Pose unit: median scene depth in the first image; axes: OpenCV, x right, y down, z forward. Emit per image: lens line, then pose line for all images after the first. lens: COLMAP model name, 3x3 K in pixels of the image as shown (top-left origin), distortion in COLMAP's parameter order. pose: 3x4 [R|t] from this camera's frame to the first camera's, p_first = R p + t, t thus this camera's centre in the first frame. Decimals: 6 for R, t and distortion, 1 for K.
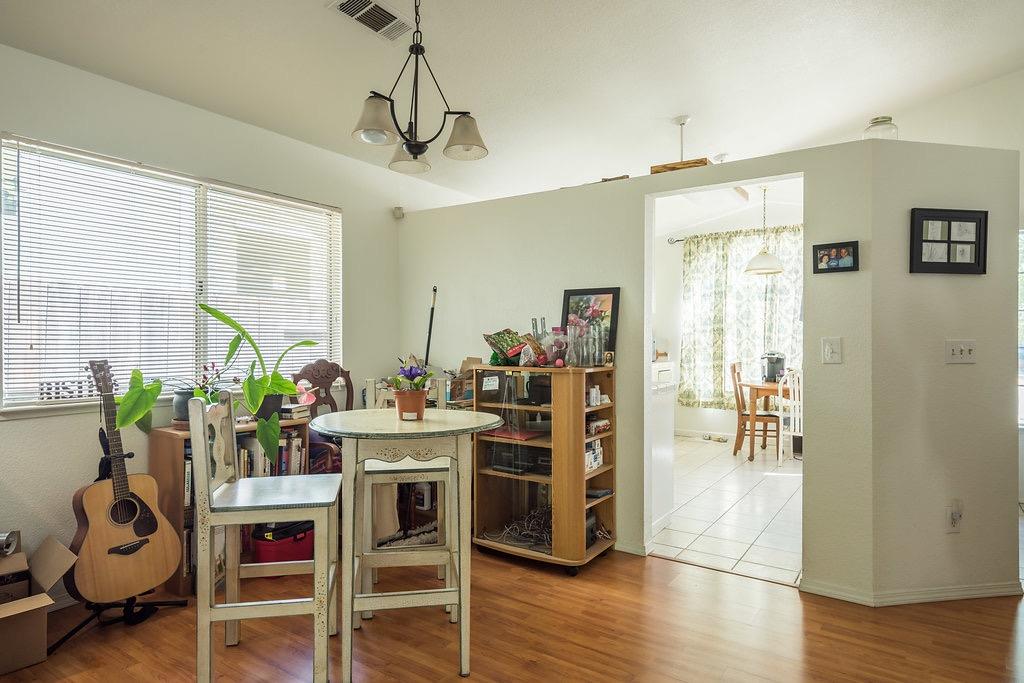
lens RADIAL K [[596.8, 0, 511.8], [0, 596.8, 339.6], [0, 0, 1]] dist [-0.000067, 0.000317]
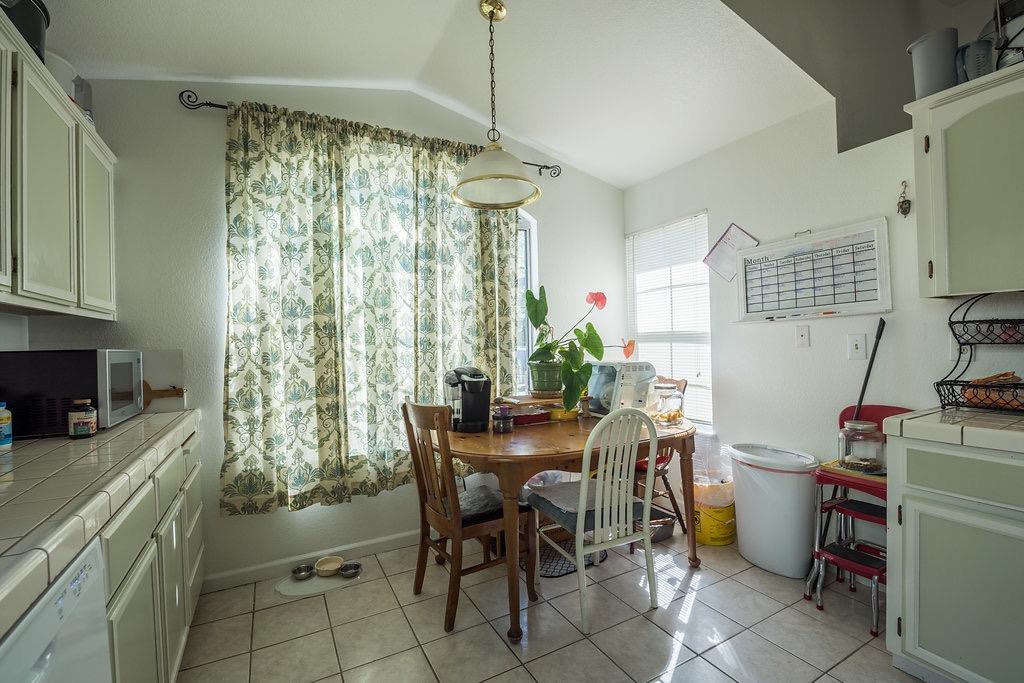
lens RADIAL K [[447.8, 0, 511.4], [0, 447.8, 345.6], [0, 0, 1]] dist [-0.010634, 0.000129]
pose [[0.446464, -0.010076, 0.894745, 0.104692], [0.034925, 0.999371, -0.006173, 0.004431], [-0.894120, 0.034005, 0.446535, 0.716295]]
